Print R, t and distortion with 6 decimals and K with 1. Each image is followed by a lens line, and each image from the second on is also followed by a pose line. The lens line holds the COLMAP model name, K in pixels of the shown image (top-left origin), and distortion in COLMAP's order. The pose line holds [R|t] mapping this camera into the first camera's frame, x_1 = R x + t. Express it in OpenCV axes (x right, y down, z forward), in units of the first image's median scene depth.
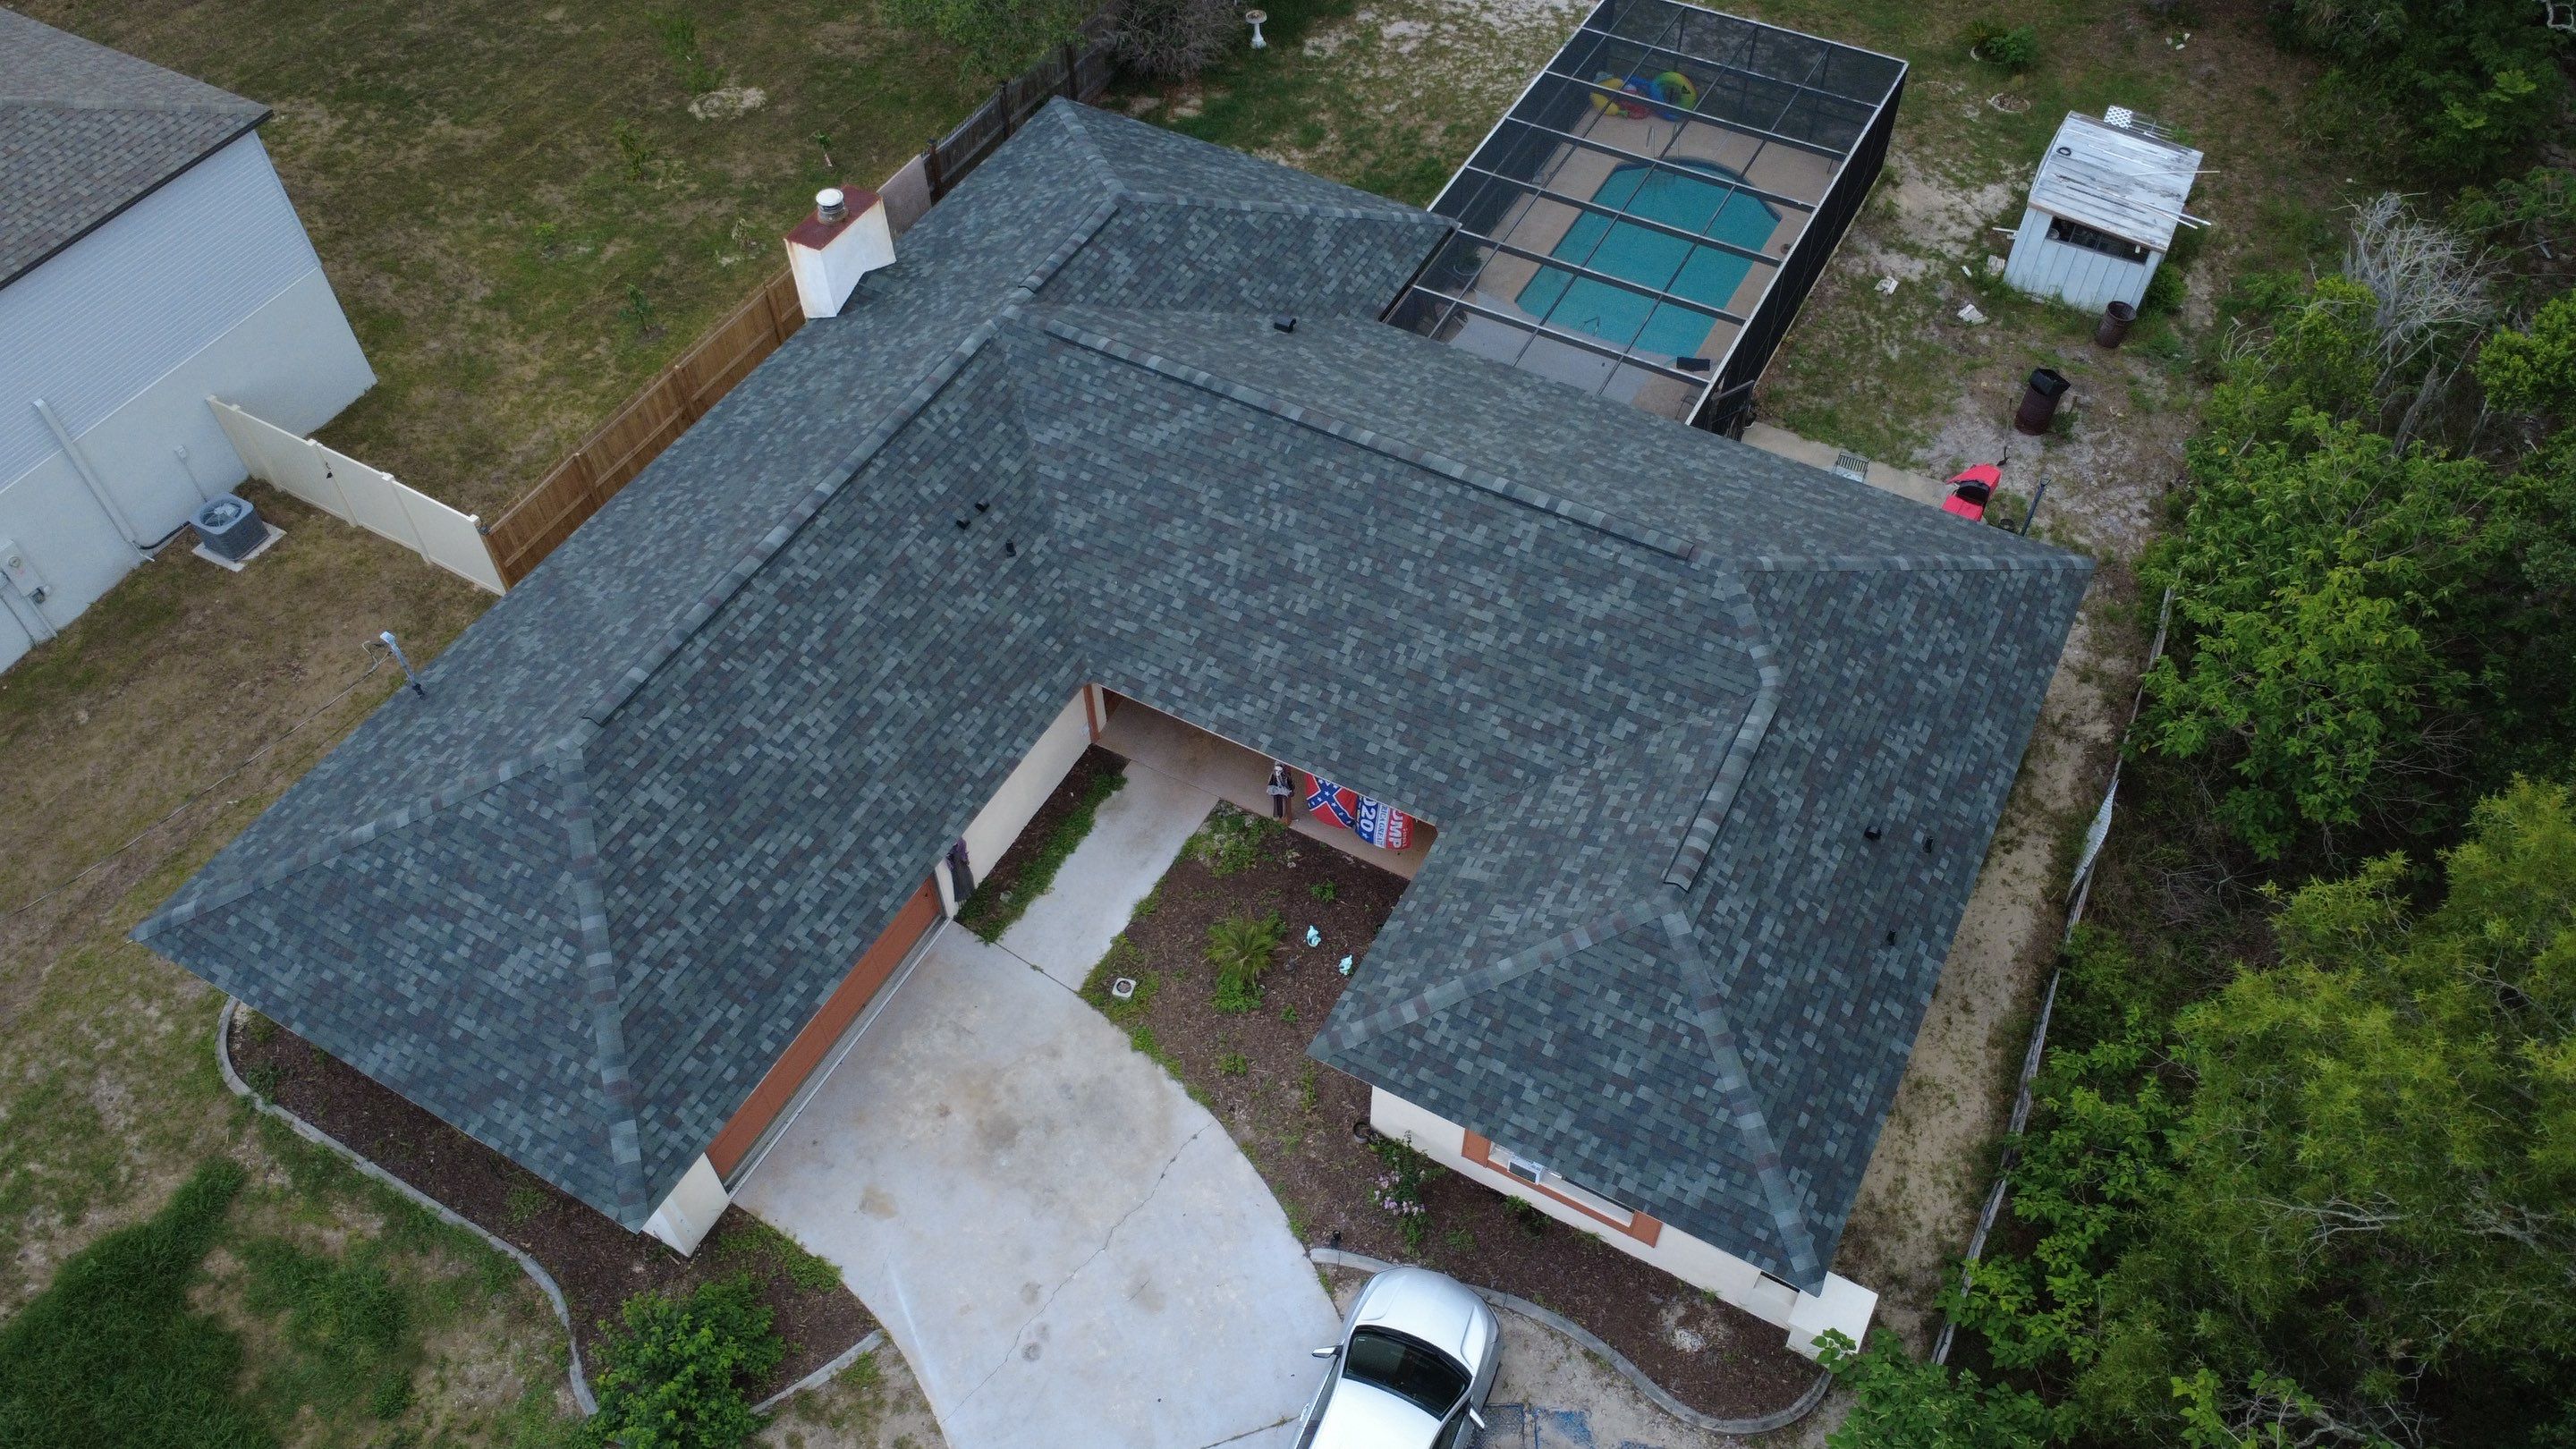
lens RADIAL K [[1873.4, 0, 1283.4], [0, 1873.4, 720.2], [0, 0, 1]] dist [-0.001642, 0.003298]
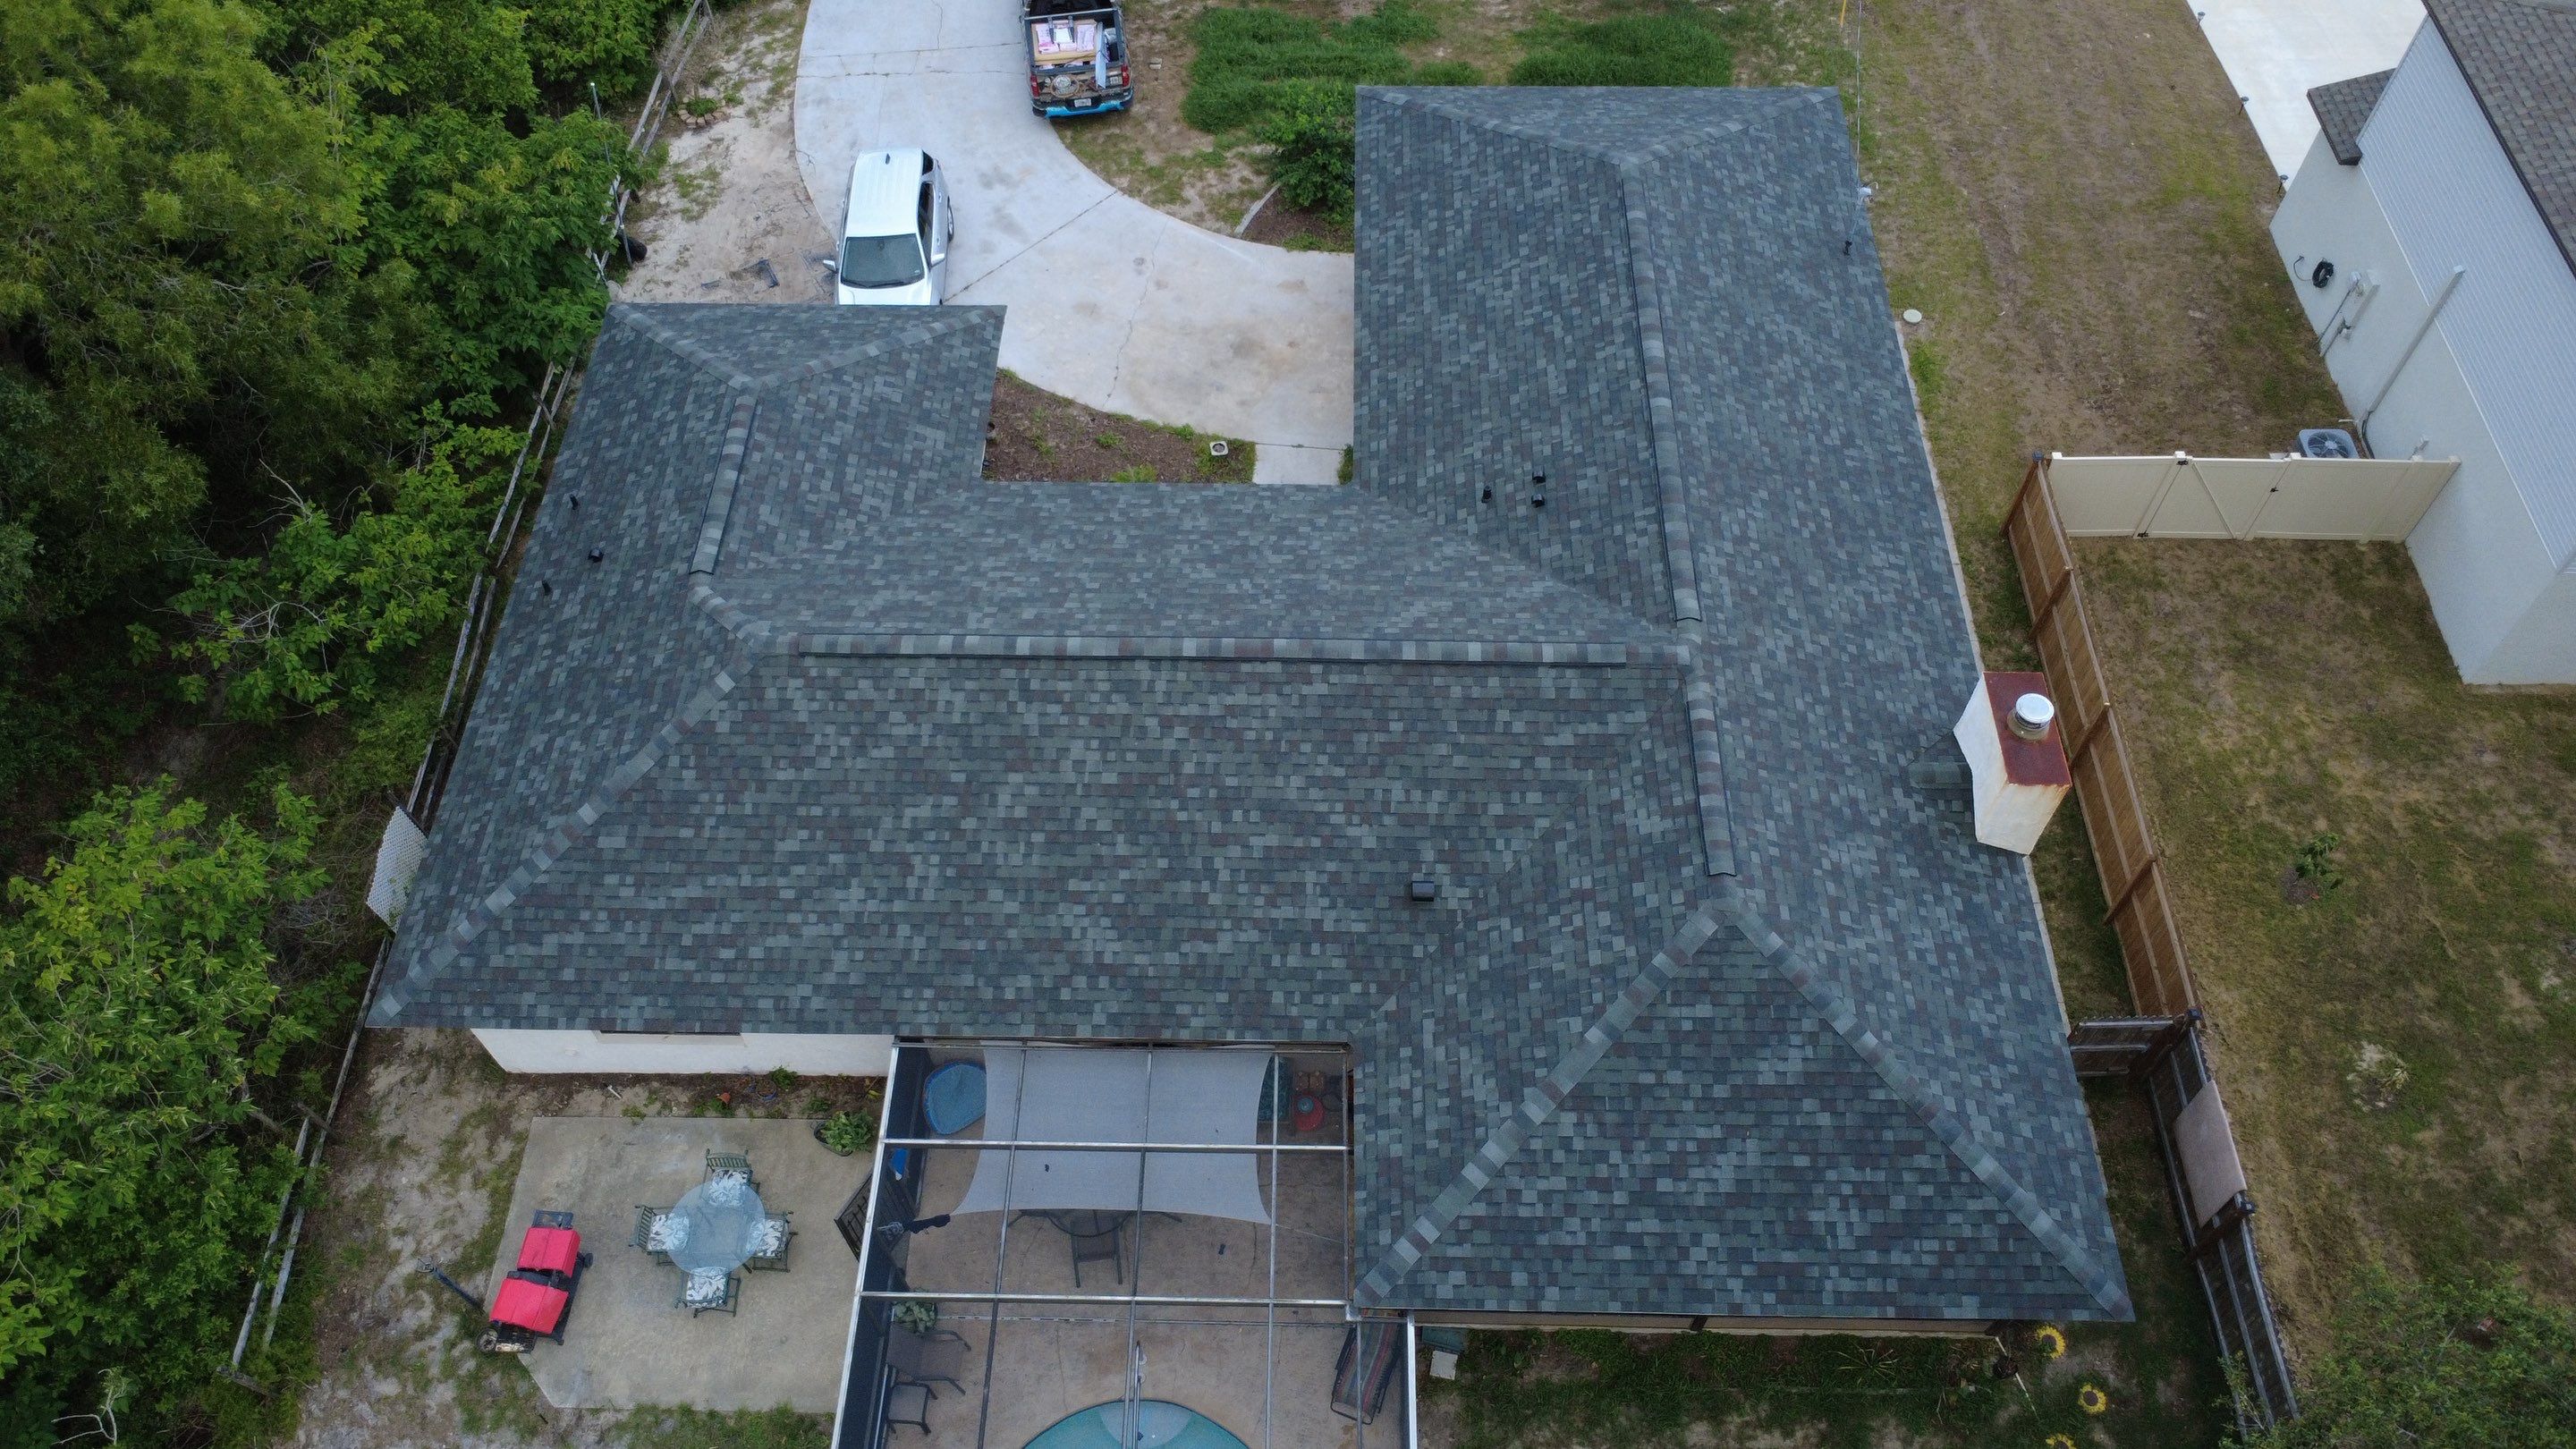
lens RADIAL K [[1873.4, 0, 1283.4], [0, 1873.4, 725.0], [0, 0, 1]] dist [-0.001642, 0.003298]
pose [[-0.887696, 0.388086, -0.247760, 0.247842], [-0.340252, -0.190392, 0.920858, -1.024837], [0.310201, 0.901743, 0.301057, 0.819767]]
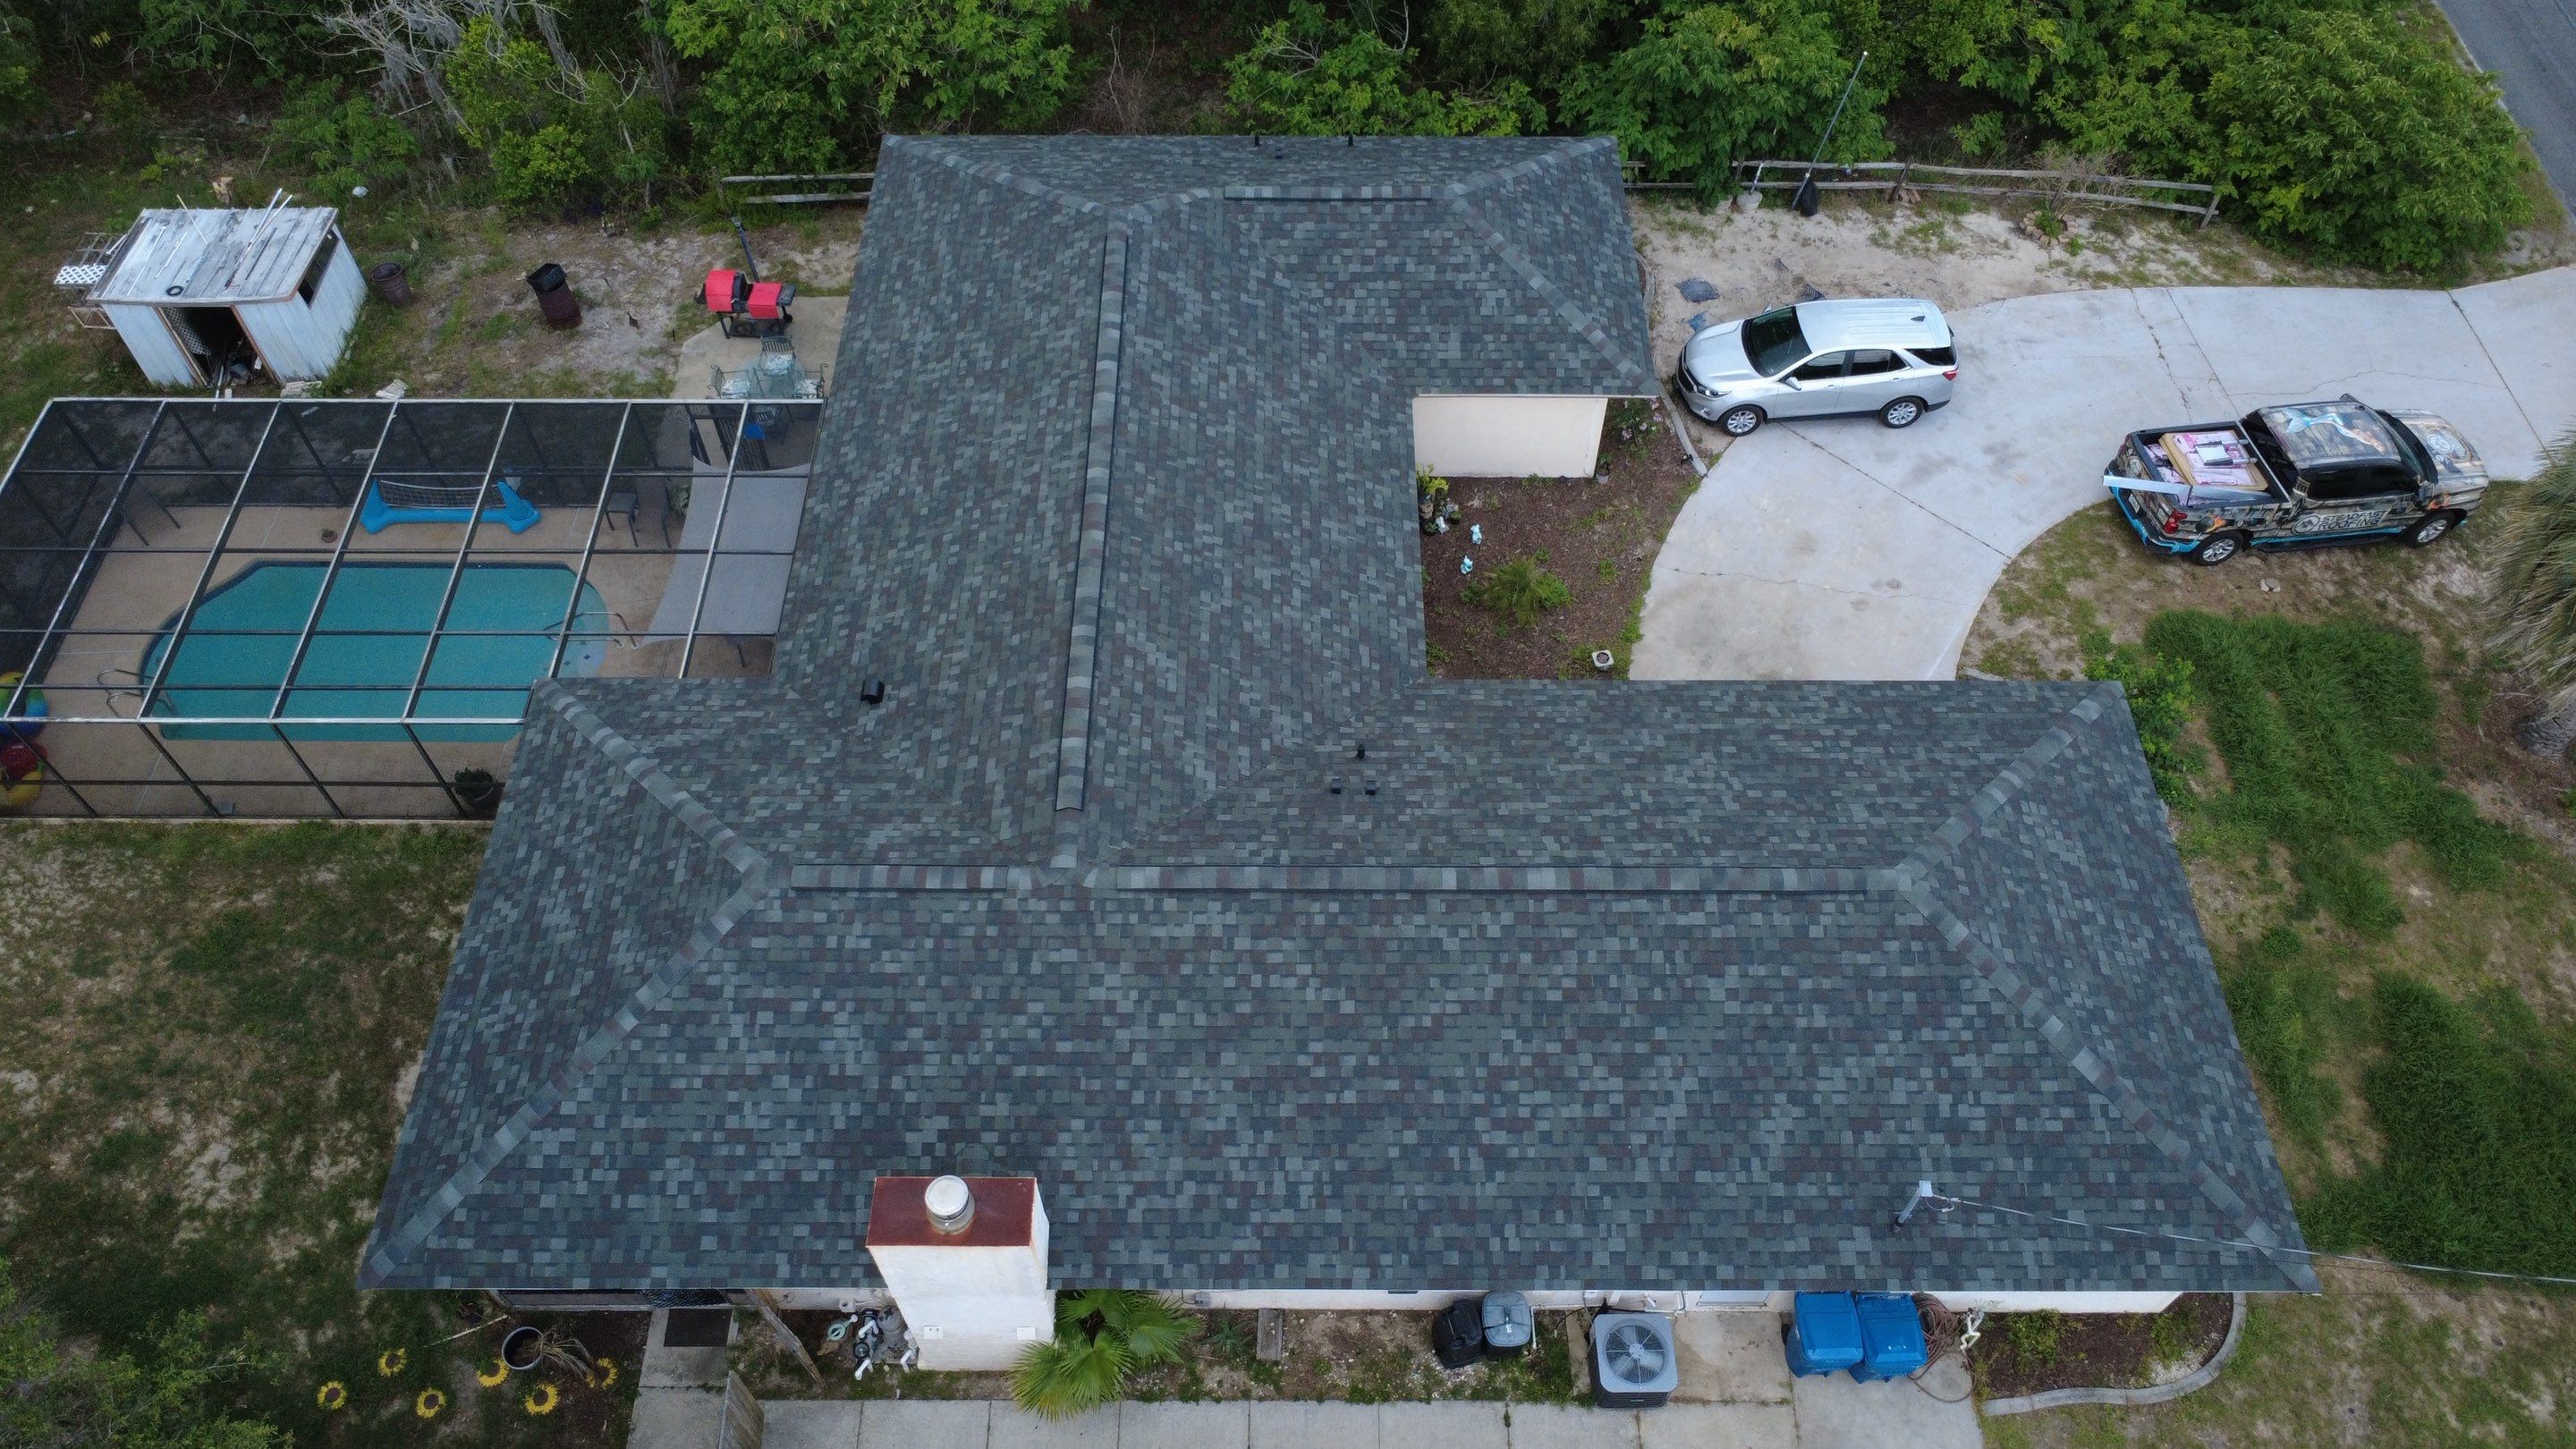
lens RADIAL K [[1873.4, 0, 1281.1], [0, 1873.4, 721.9], [0, 0, 1]] dist [-0.001642, 0.003298]
pose [[-0.477379, -0.702582, 0.527720, -0.613270], [0.681404, 0.083194, 0.727164, -0.800158], [-0.554795, 0.706723, 0.439027, 0.651983]]
